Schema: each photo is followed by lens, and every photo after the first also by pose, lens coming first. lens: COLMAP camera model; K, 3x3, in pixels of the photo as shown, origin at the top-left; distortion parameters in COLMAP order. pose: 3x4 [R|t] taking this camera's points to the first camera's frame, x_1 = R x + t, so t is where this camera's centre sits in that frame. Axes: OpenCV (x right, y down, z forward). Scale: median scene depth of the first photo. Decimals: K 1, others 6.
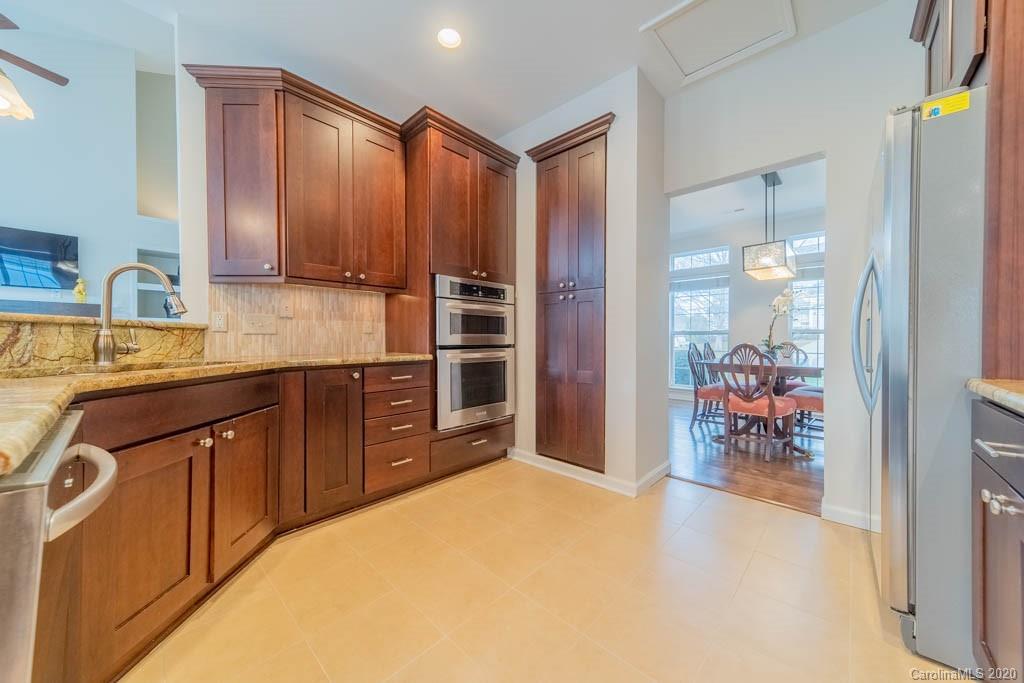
lens RADIAL K [[362.1, 0, 506.5], [0, 362.1, 341.3], [0, 0, 1]] dist [0.008786, -0.000311]
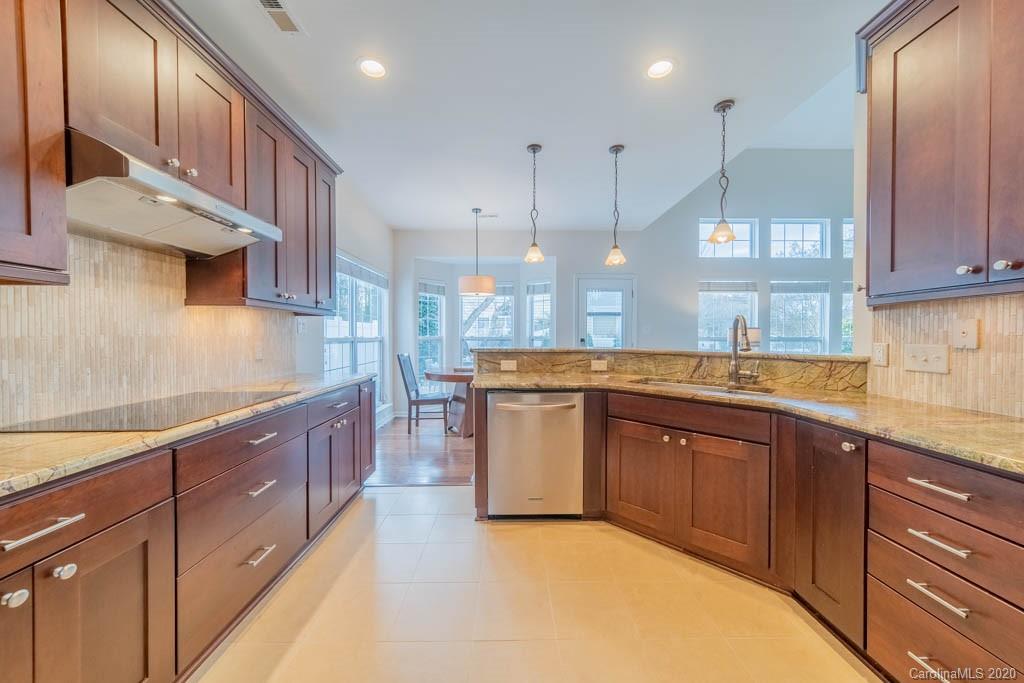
lens RADIAL K [[362.1, 0, 514.0], [0, 362.1, 341.4], [0, 0, 1]] dist [0.008786, -0.000311]
pose [[-0.707499, 0.008174, -0.706667, 0.428056], [-0.006205, 0.999823, 0.017777, -0.092905], [0.706687, 0.016962, -0.707323, 0.986707]]
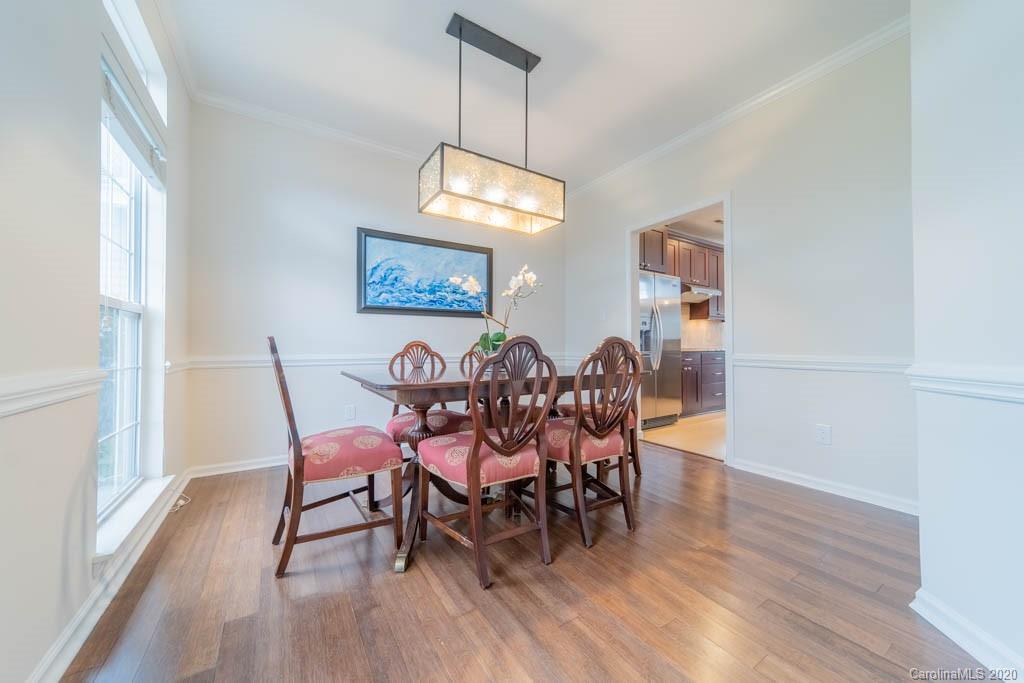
lens RADIAL K [[362.1, 0, 510.4], [0, 362.1, 343.6], [0, 0, 1]] dist [0.008786, -0.000311]
pose [[-0.971359, 0.006231, 0.237536, 0.981457], [0.005108, 0.999973, -0.005341, 0.017970], [-0.237562, -0.003975, -0.971364, 2.637400]]
